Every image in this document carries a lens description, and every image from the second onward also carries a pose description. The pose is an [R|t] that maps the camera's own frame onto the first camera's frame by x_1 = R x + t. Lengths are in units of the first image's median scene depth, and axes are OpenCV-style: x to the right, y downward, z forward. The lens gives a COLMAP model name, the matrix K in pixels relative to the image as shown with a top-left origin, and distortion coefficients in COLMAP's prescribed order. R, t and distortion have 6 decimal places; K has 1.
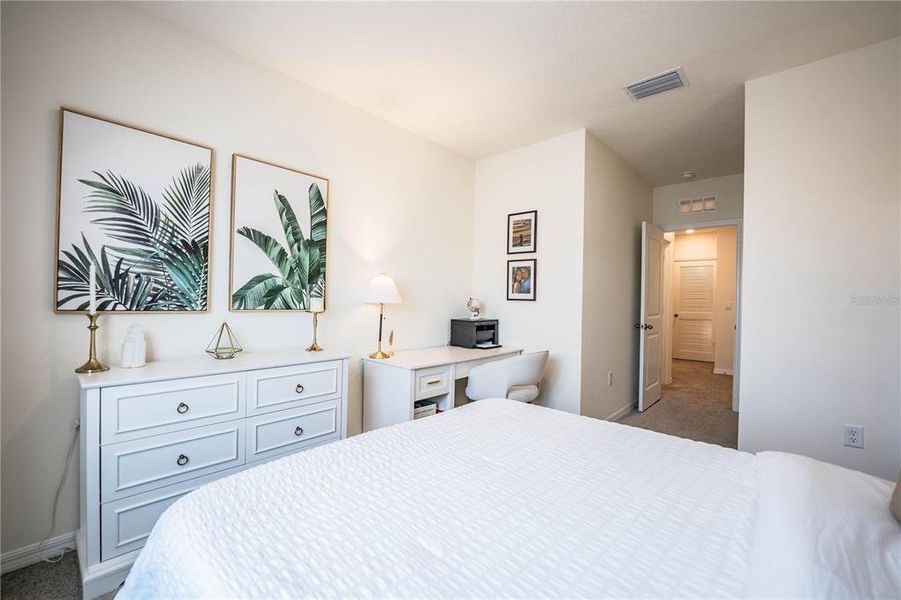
lens RADIAL K [[378.3, 0, 450.5], [0, 378.3, 300.0], [0, 0, 1]] dist [-0.018537, -0.000108]
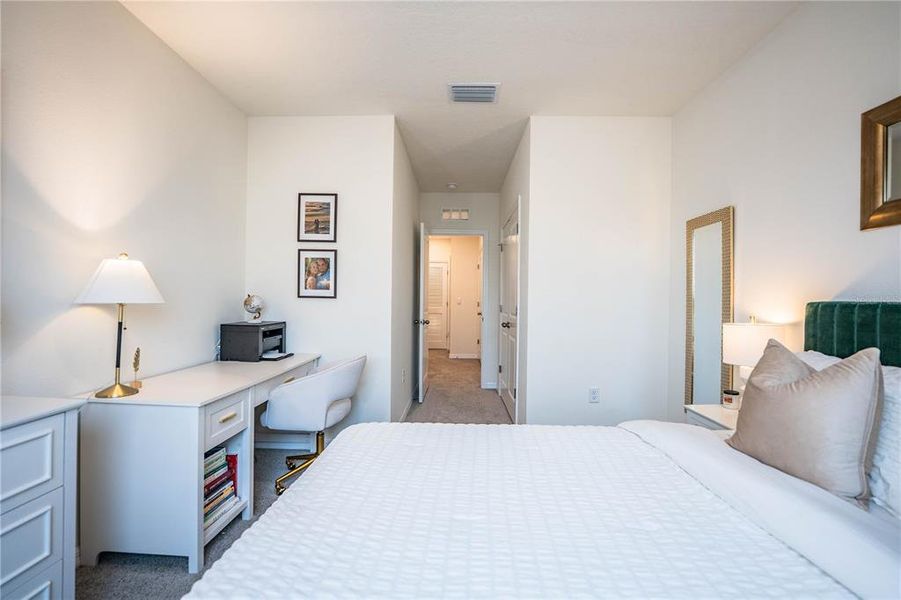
lens RADIAL K [[378.3, 0, 450.5], [0, 378.3, 300.0], [0, 0, 1]] dist [-0.018537, -0.000108]
pose [[0.752197, -0.007405, 0.658897, -0.200326], [0.001884, 0.999957, 0.009088, -0.001698], [-0.658936, -0.005594, 0.752178, 0.238826]]
